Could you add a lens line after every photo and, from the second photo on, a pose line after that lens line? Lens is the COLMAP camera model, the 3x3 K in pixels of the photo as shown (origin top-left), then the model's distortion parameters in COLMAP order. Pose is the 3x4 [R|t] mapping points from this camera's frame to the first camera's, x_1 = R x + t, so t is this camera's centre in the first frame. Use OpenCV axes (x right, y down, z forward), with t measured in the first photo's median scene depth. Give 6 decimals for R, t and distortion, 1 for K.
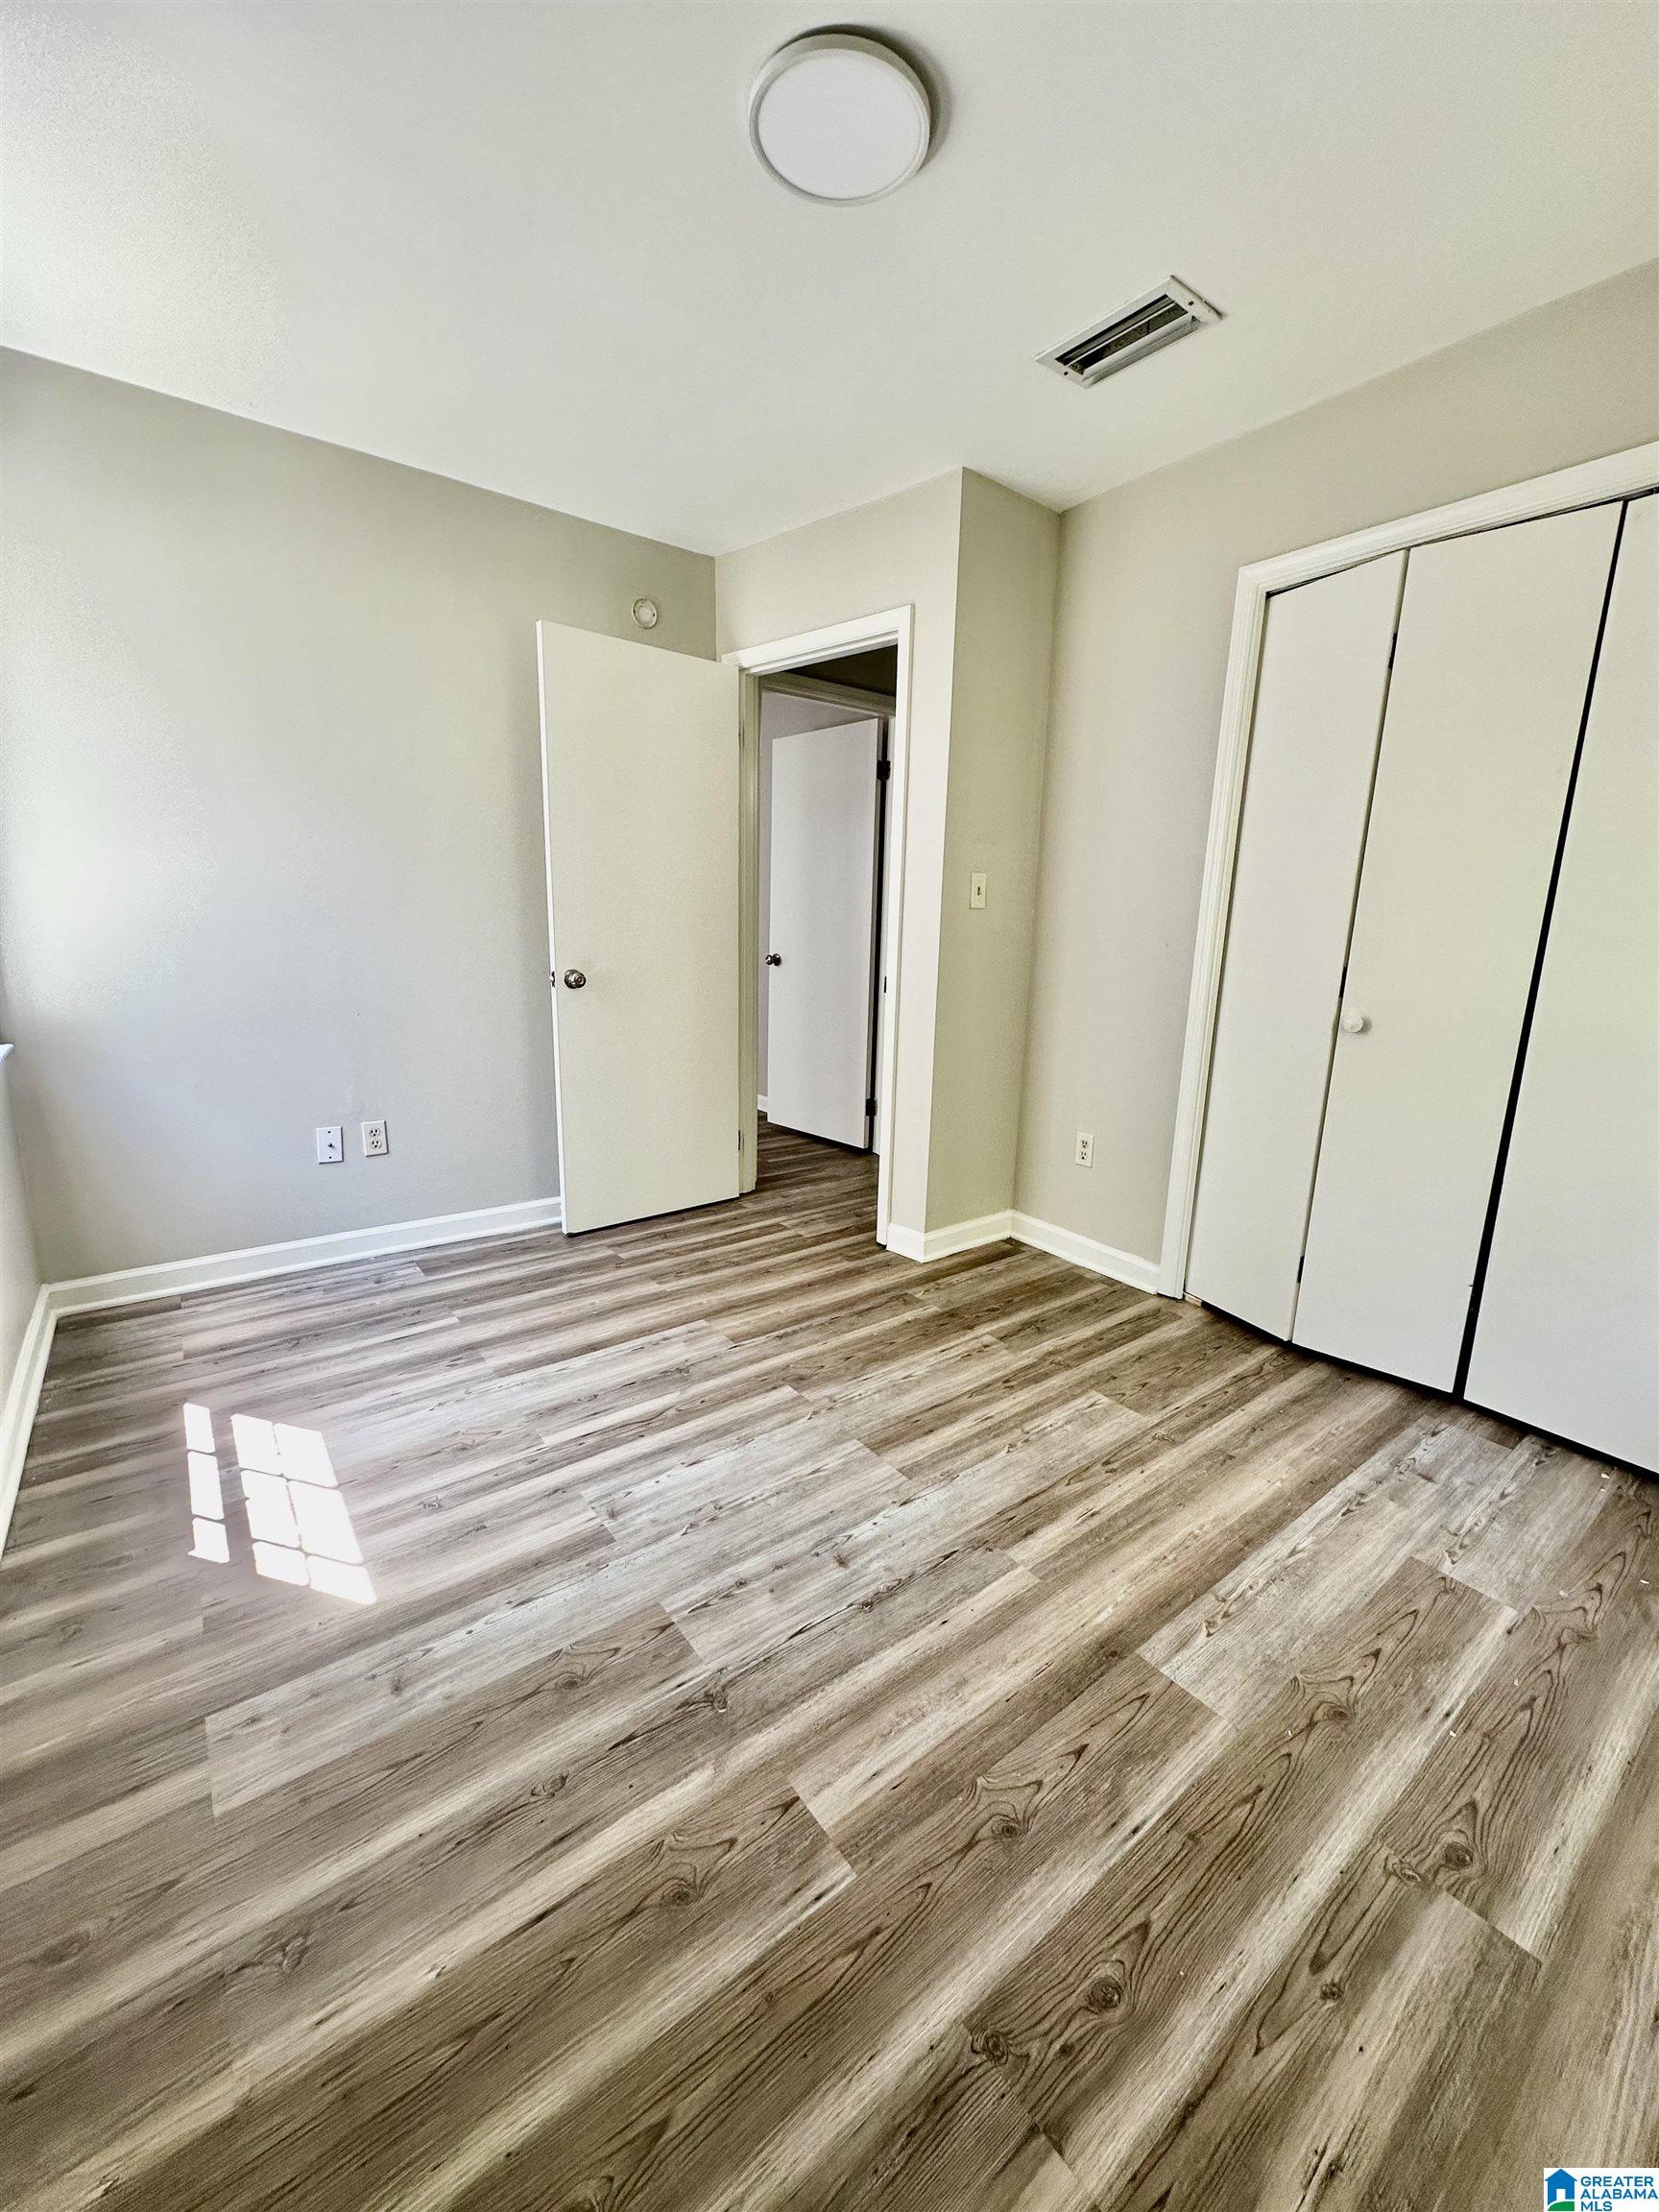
lens RADIAL K [[881.6, 0, 829.5], [0, 881.6, 1106.0], [0, 0, 1]] dist [-0.002228, 0.000423]
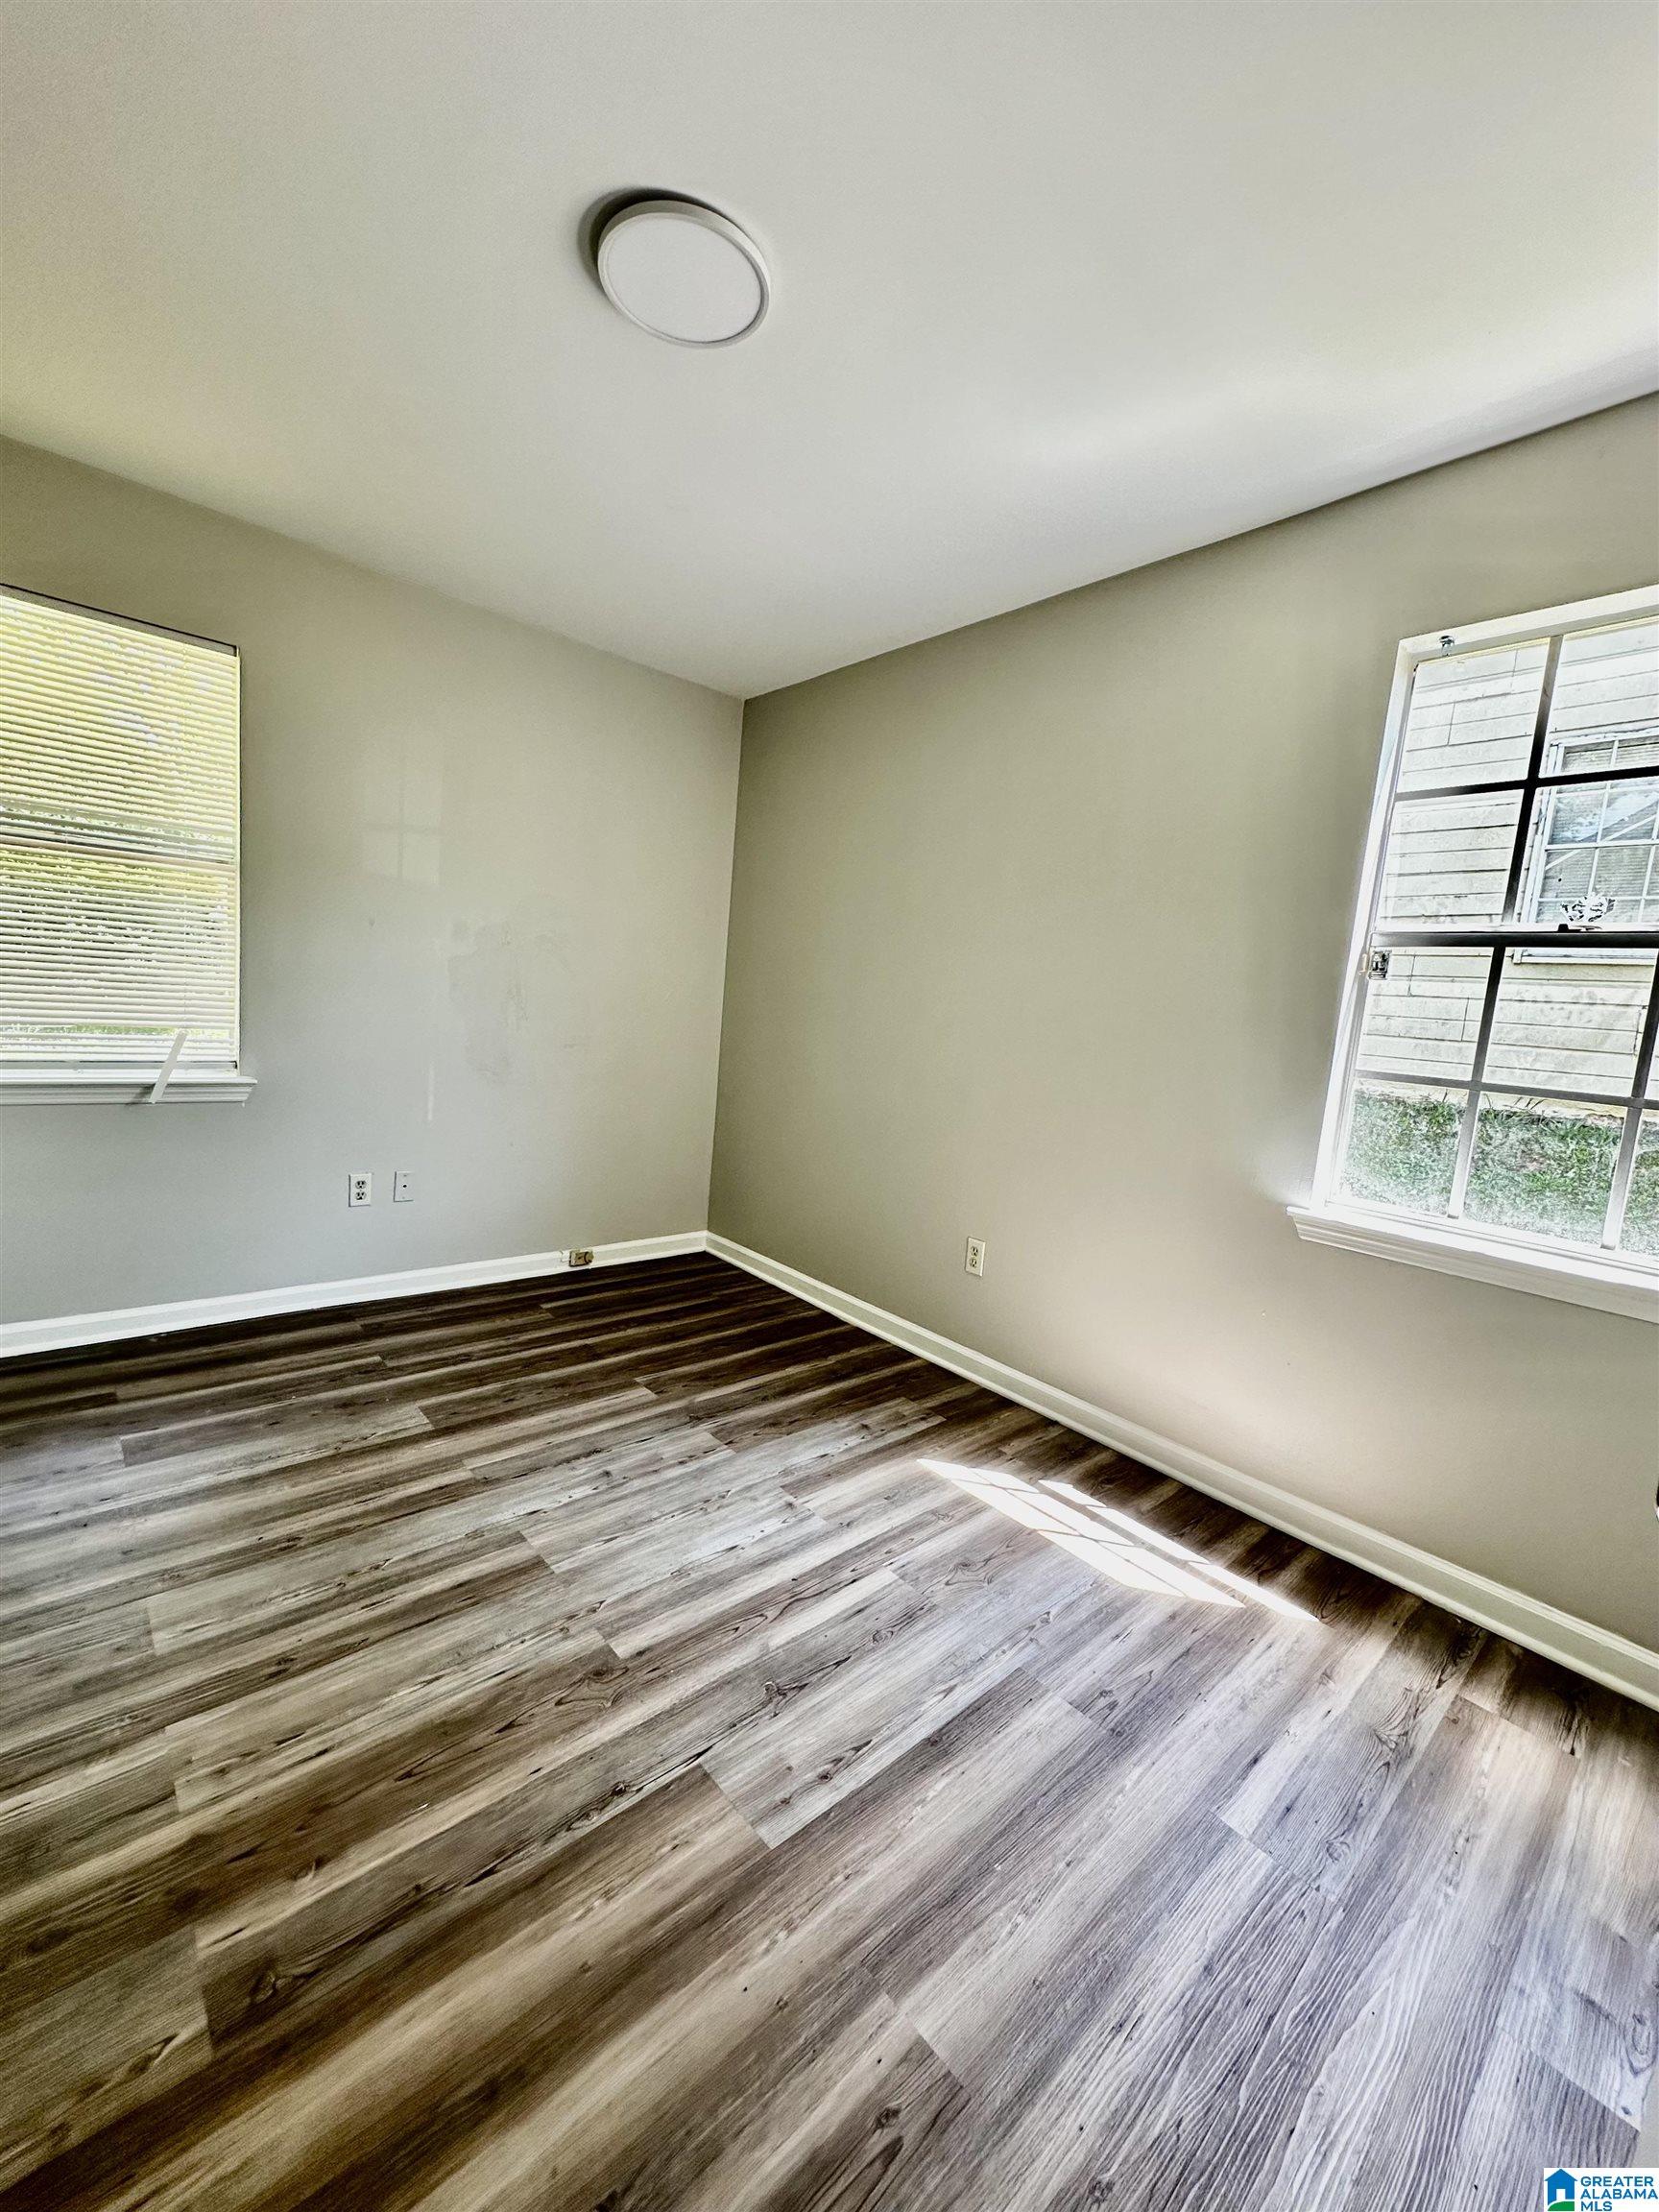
lens RADIAL K [[881.6, 0, 829.5], [0, 881.6, 1106.0], [0, 0, 1]] dist [-0.002228, 0.000423]
pose [[-0.990962, -0.098167, -0.091415, -0.122570], [-0.122557, 0.939615, 0.319536, -0.404402], [0.054527, 0.327851, -0.943154, 1.785220]]
